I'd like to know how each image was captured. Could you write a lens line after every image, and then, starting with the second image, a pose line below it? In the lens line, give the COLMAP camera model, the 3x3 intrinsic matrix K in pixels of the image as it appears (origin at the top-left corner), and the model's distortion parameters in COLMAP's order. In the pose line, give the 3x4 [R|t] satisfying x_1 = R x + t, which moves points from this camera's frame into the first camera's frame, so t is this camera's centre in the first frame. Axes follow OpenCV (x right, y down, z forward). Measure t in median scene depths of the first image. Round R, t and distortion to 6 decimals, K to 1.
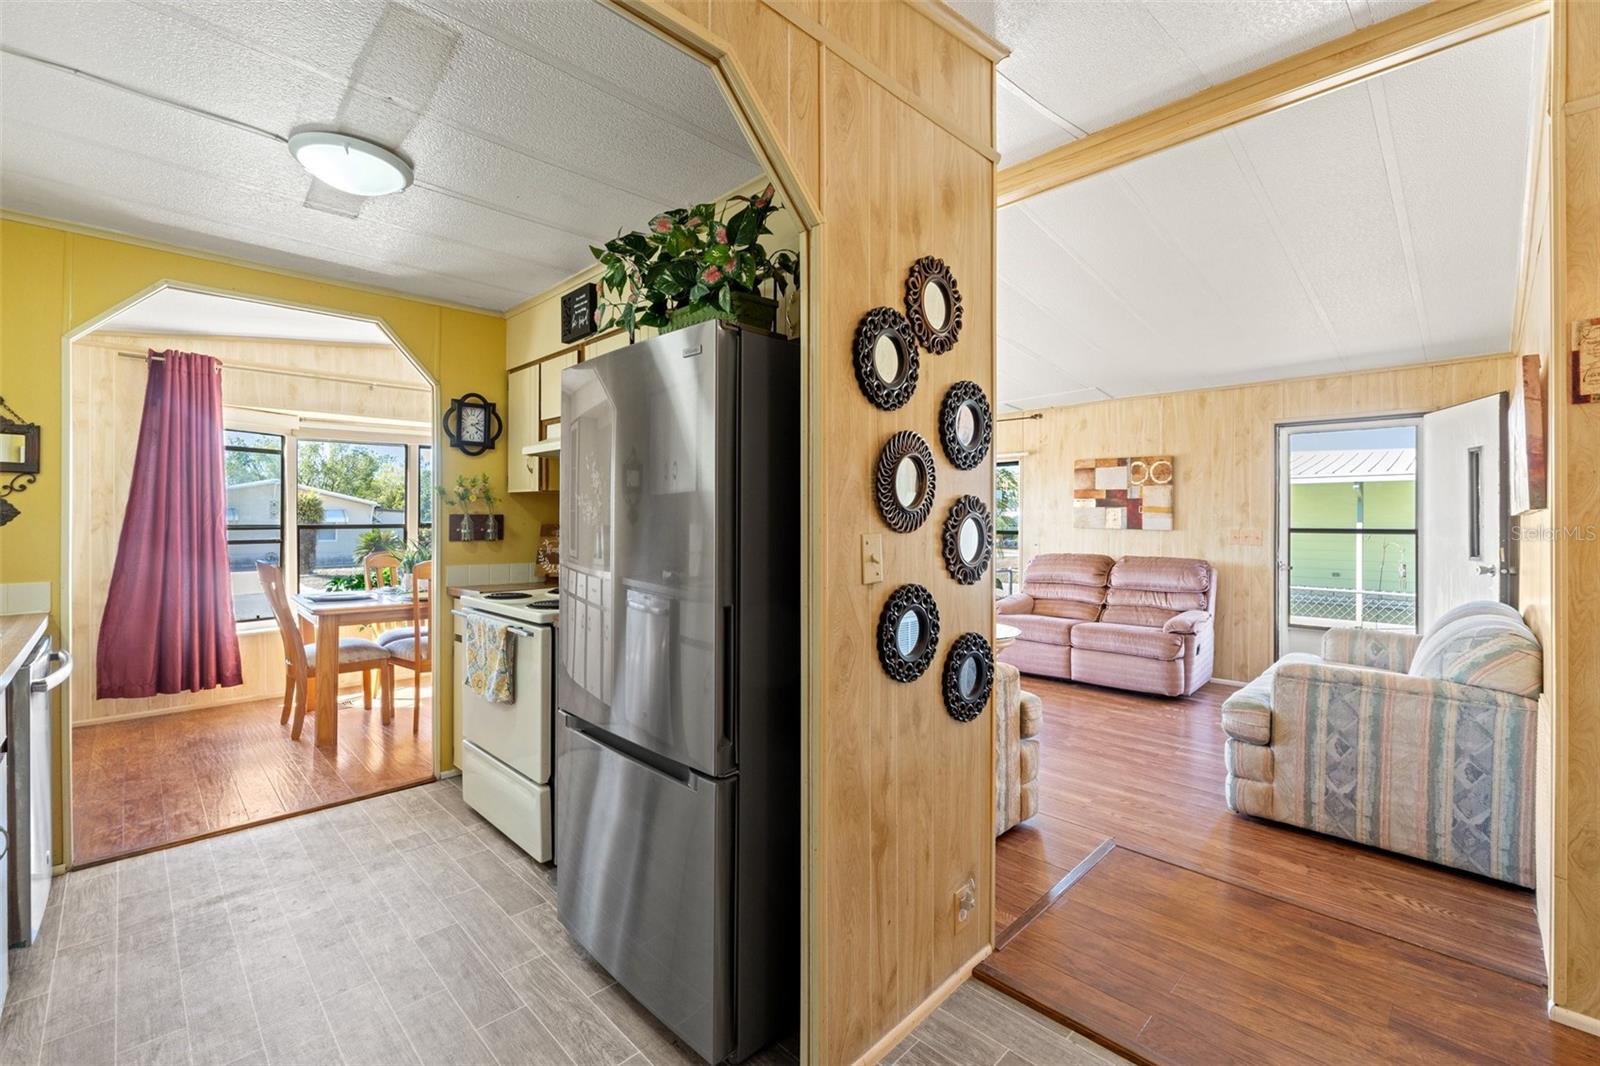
lens RADIAL K [[690.9, 0, 795.0], [0, 690.9, 508.7], [0, 0, 1]] dist [-0.000212, -0.000063]
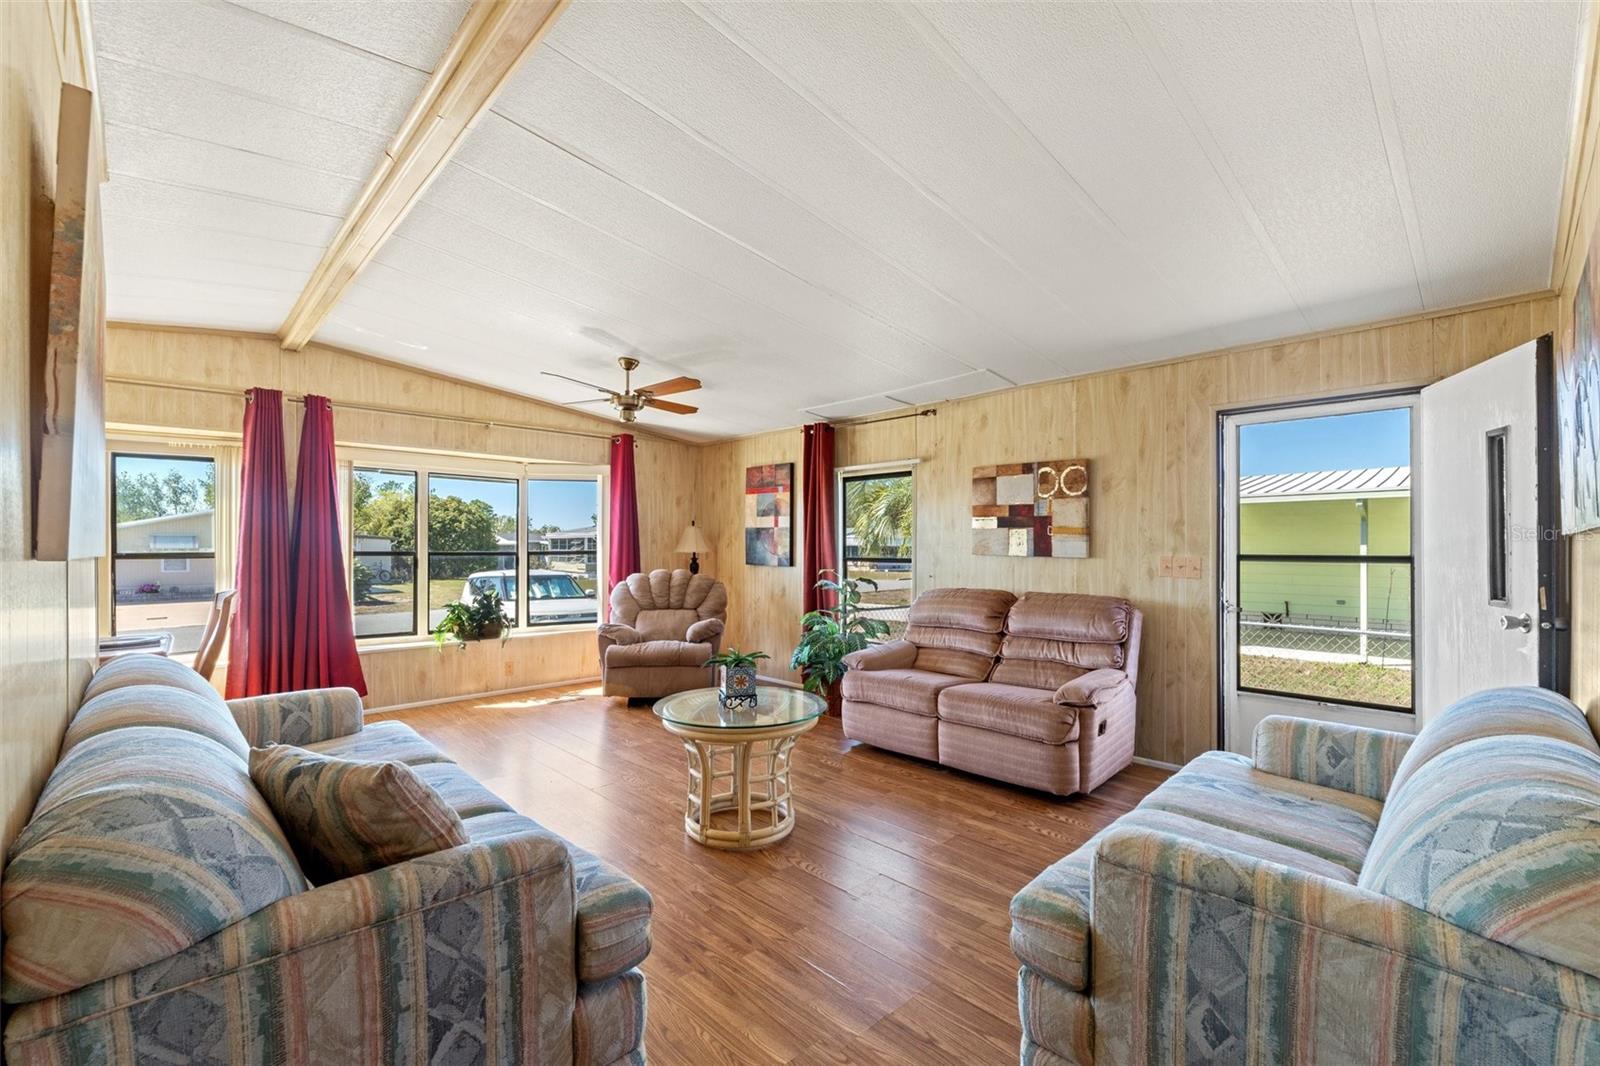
lens RADIAL K [[687.3, 0, 800.0], [0, 687.3, 533.0], [0, 0, 1]] dist [-0.001829, -0.000126]
pose [[0.999881, -0.005442, -0.014429, 0.338666], [0.005429, 0.999985, -0.000916, 0.004533], [0.014433, 0.000838, 0.999895, 0.346274]]
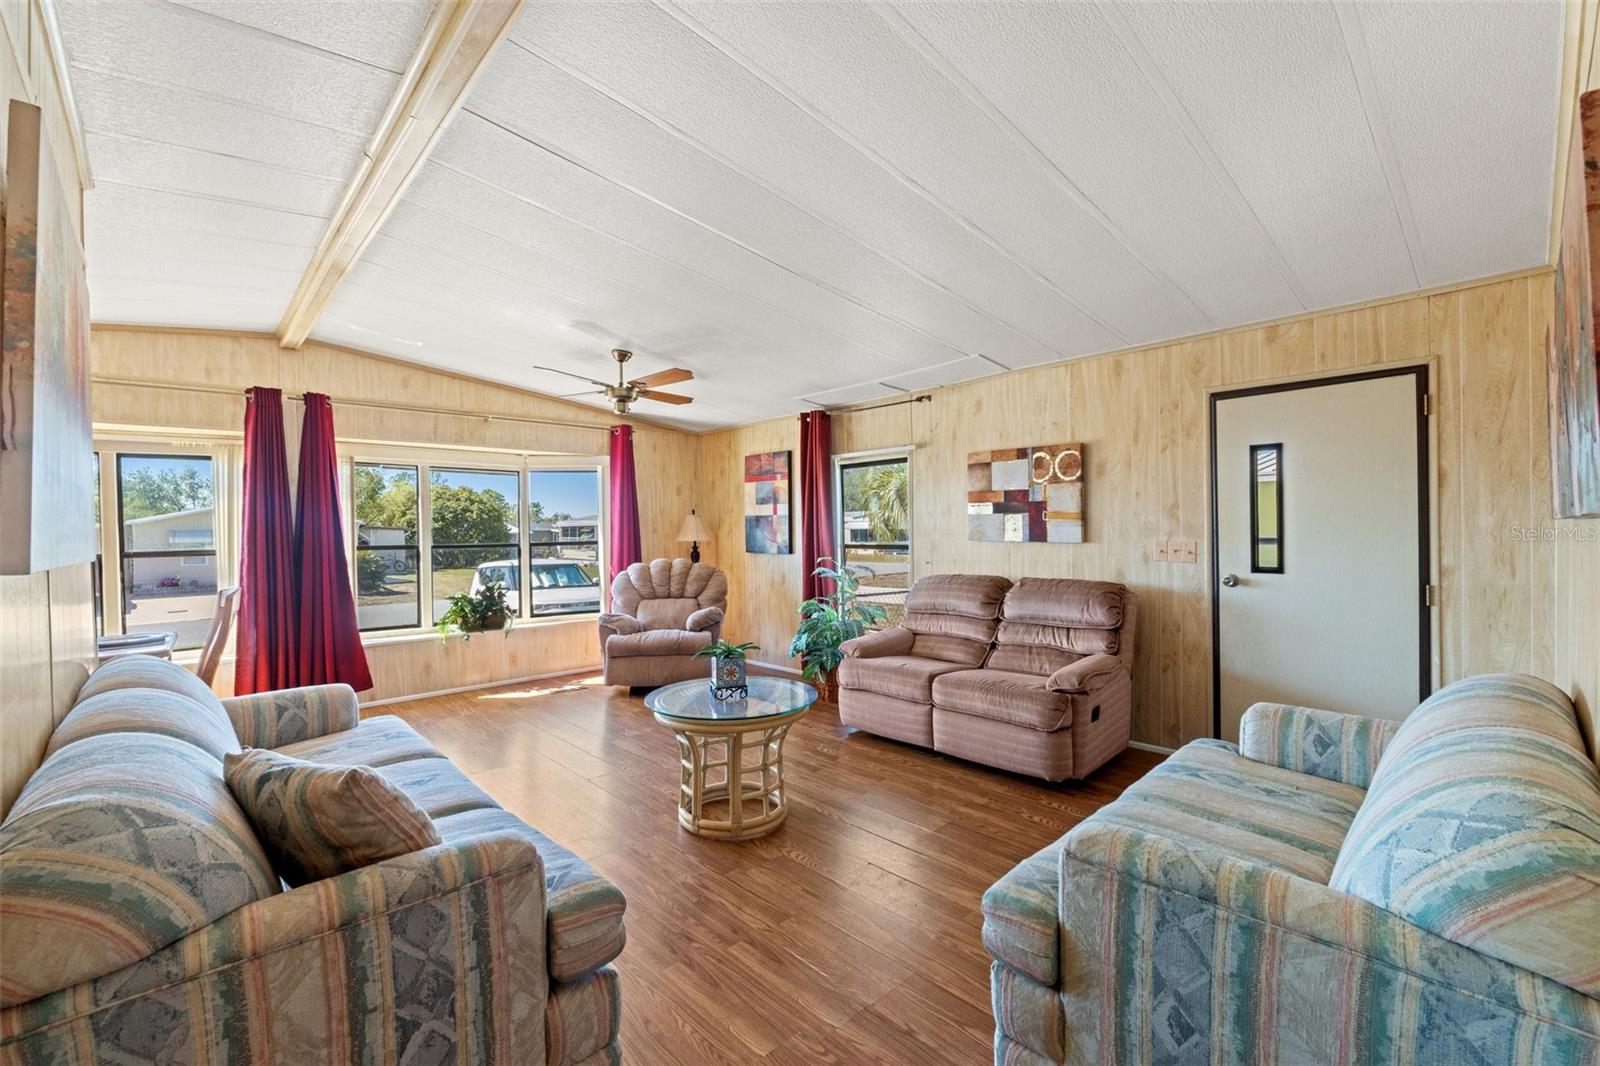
lens RADIAL K [[684.1, 0, 797.9], [0, 684.1, 526.7], [0, 0, 1]] dist [-0.001607, 0.000020]
pose [[0.999305, -0.020353, -0.031239, 0.362204], [0.020764, 0.999701, 0.012877, -0.002872], [0.030968, -0.013517, 0.999429, 0.349379]]
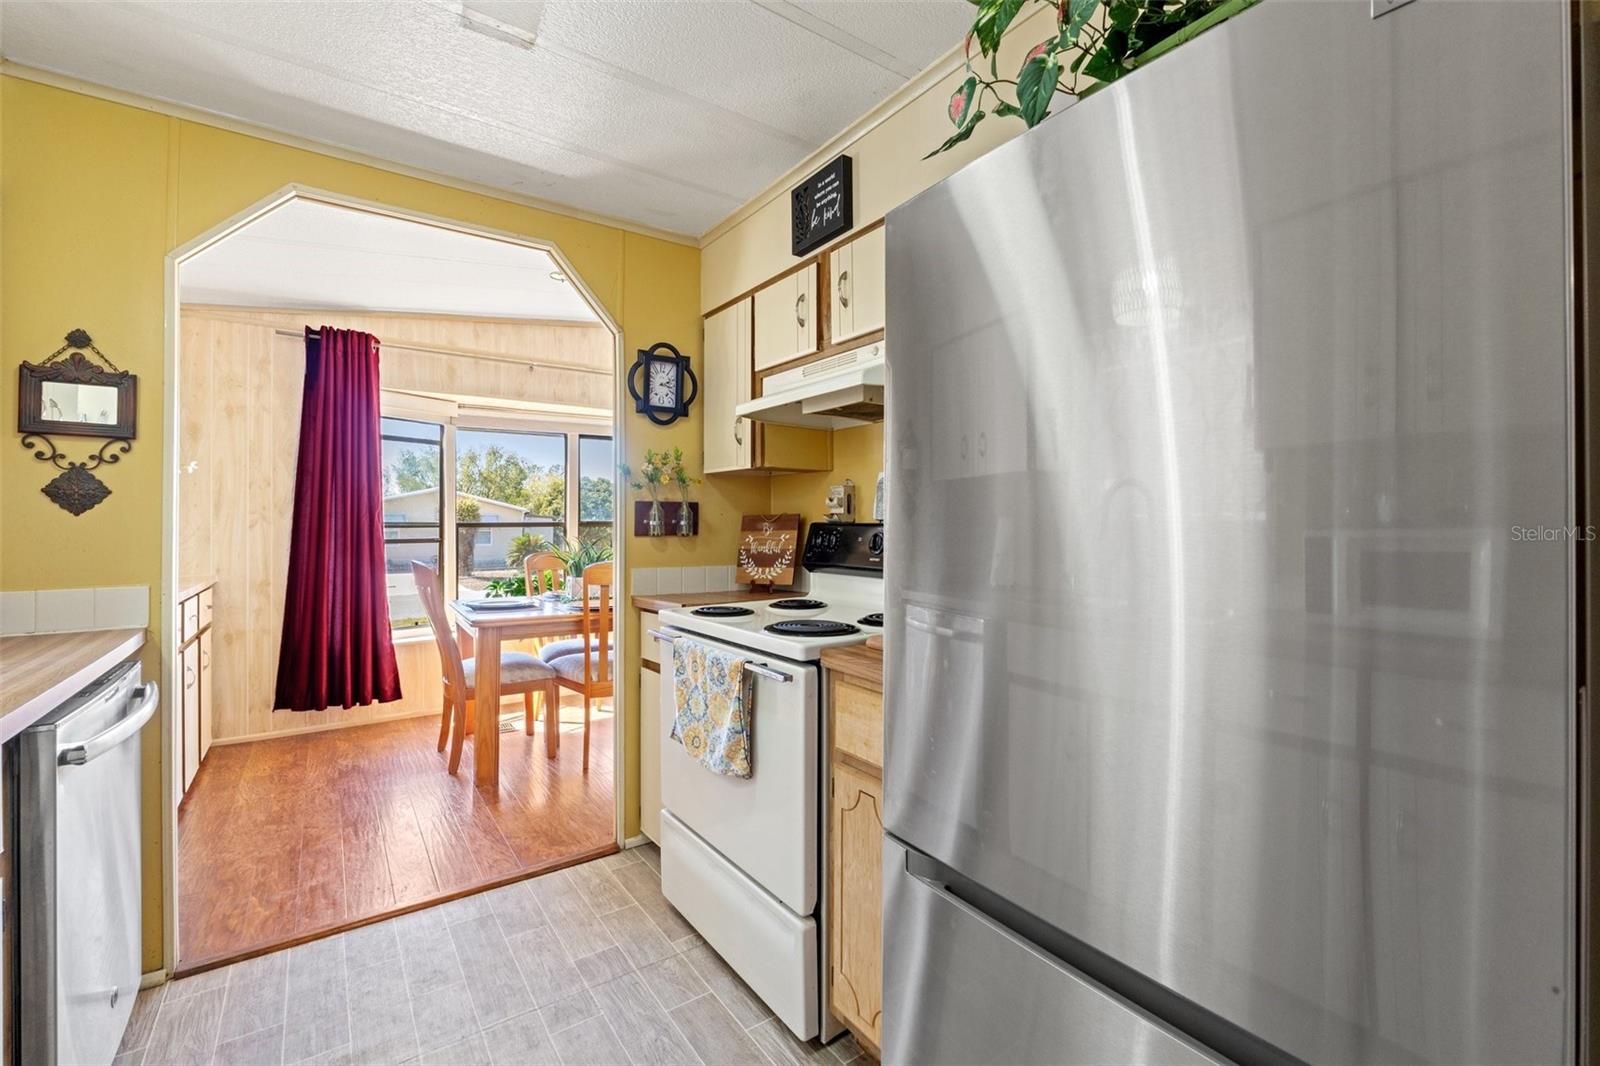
lens RADIAL K [[685.8, 0, 806.2], [0, 685.8, 507.7], [0, 0, 1]] dist [0.000106, 0.000013]
pose [[0.988001, -0.006562, -0.154309, -0.160430], [0.005035, 0.999934, -0.010284, 0.019827], [0.154366, 0.009384, 0.987969, 0.228669]]
